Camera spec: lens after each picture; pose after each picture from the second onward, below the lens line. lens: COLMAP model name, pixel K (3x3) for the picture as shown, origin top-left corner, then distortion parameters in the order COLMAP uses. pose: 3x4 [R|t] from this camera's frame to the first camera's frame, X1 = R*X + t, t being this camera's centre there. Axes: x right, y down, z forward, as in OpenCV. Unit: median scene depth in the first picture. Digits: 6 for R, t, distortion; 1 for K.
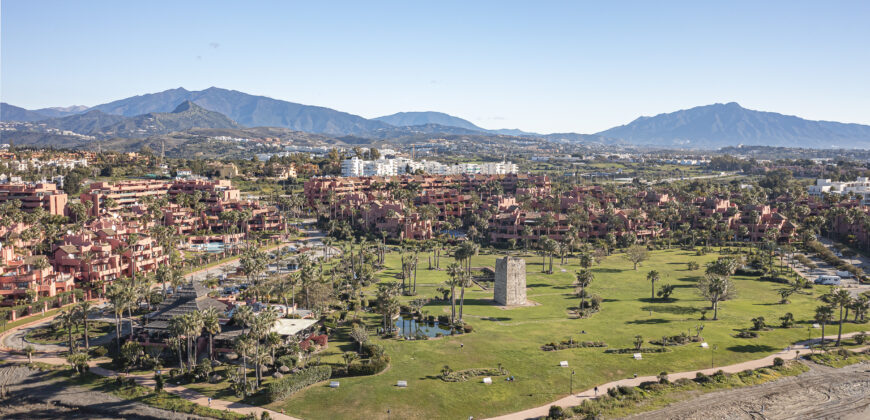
lens RADIAL K [[690.3, 0, 435.0], [0, 690.3, 210.0], [0, 0, 1]] dist [-0.010283, 0.006841]
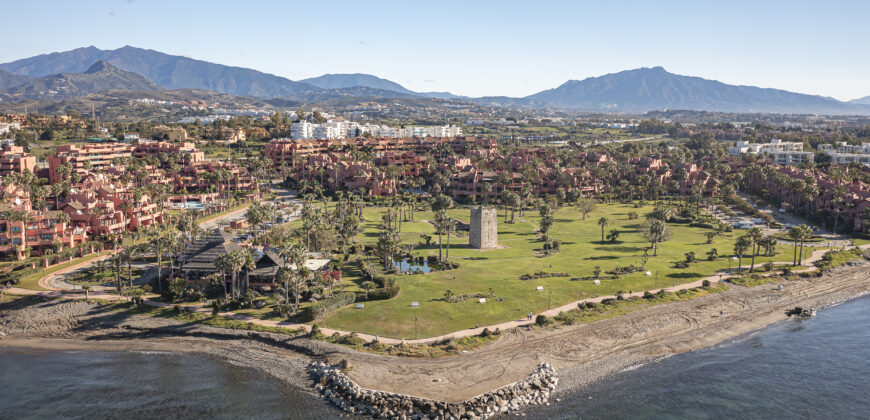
lens RADIAL K [[699.6, 0, 435.0], [0, 699.6, 210.0], [0, 0, 1]] dist [-0.008558, -0.001464]
pose [[0.994943, -0.011994, 0.099720, -0.056945], [0.006943, 0.998682, 0.050851, 0.008220], [-0.100198, -0.049901, 0.993715, -0.100790]]
